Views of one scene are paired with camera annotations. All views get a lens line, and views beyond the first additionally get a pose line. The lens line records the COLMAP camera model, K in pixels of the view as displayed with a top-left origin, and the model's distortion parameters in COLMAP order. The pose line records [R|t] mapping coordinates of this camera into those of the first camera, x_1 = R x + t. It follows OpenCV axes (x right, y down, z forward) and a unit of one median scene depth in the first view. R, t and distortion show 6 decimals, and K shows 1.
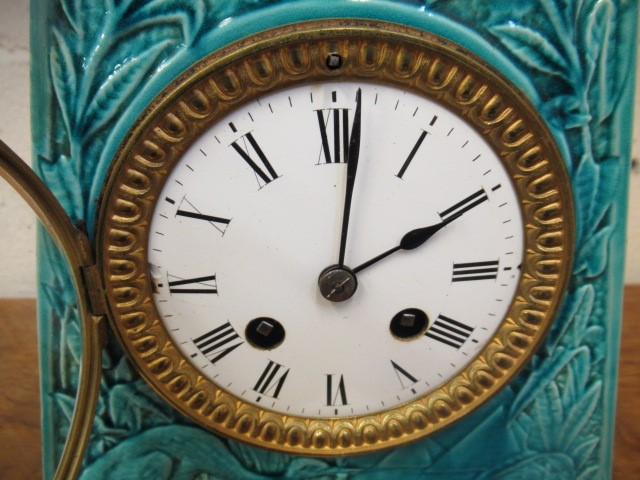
lens RADIAL K [[484.4, 0, 318.3], [0, 484.4, 237.3], [0, 0, 1]] dist [0.008318, 0.005774]
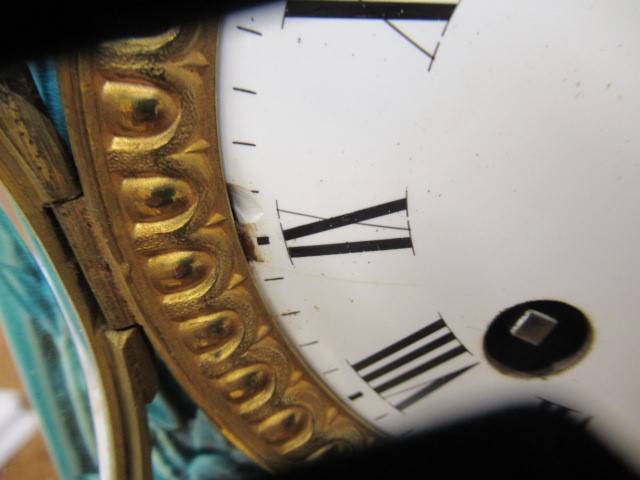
lens RADIAL K [[484.4, 0, 321.1], [0, 484.4, 241.2], [0, 0, 1]] dist [0.008318, 0.005774]
pose [[0.979793, -0.094304, -0.176387, -0.211223], [0.109438, 0.990919, 0.078118, 0.074422], [0.167418, -0.095843, 0.981216, 0.625002]]
